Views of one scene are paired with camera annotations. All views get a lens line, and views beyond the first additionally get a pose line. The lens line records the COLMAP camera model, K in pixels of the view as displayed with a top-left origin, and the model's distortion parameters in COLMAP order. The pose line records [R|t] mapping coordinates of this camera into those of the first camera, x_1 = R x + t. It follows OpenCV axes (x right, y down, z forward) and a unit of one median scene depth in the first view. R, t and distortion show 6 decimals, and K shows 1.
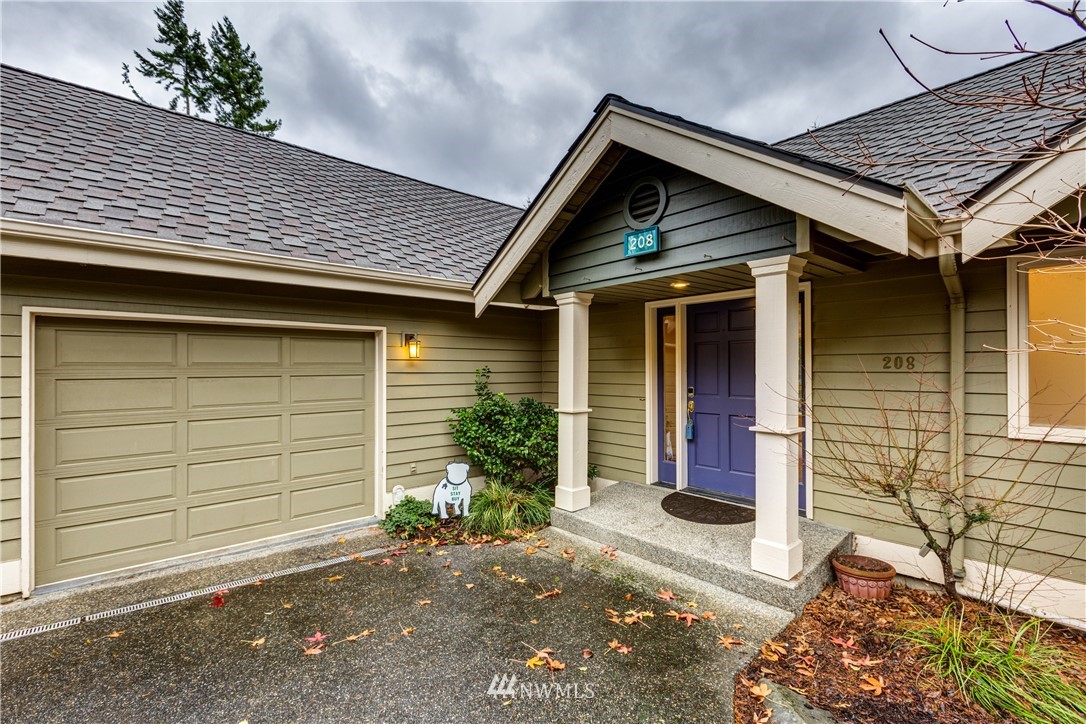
lens RADIAL K [[490.7, 0, 543.0], [0, 490.7, 362.0], [0, 0, 1]] dist [0.001714, 0.000150]
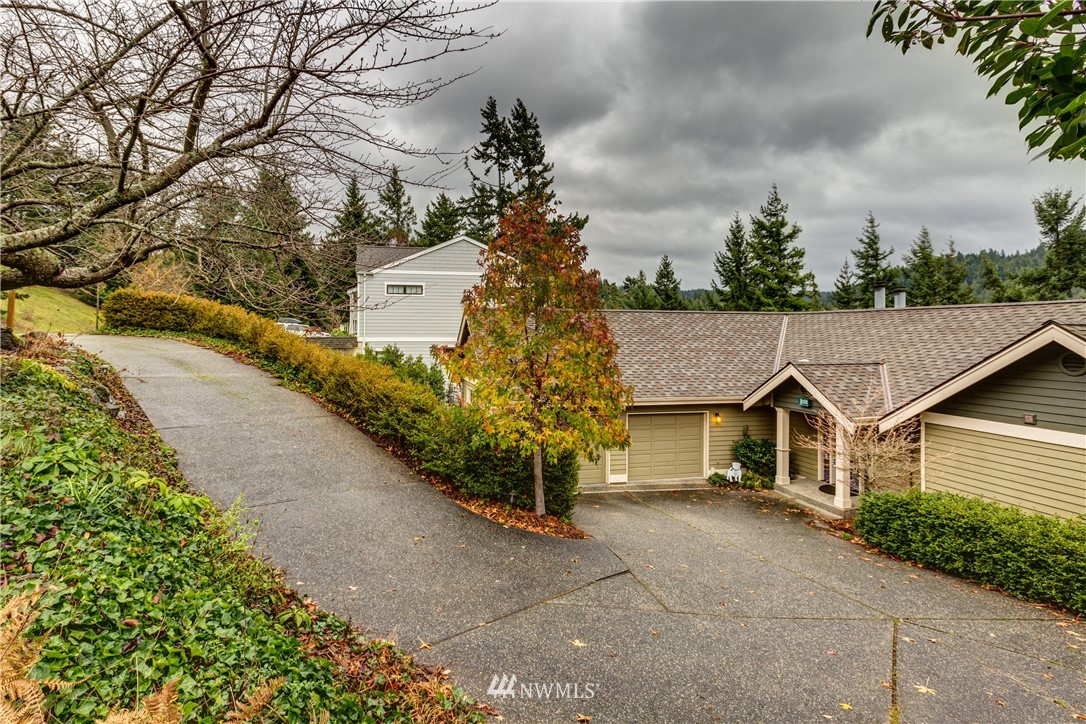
lens RADIAL K [[540.0, 0, 486.9], [0, 540.0, 325.0], [0, 0, 1]] dist [-0.000193, 0.001151]
pose [[0.866548, 0.001172, -0.499092, 0.126550], [-0.001612, 0.999999, -0.000450, -0.567630], [0.499090, 0.001194, 0.866549, -2.350344]]
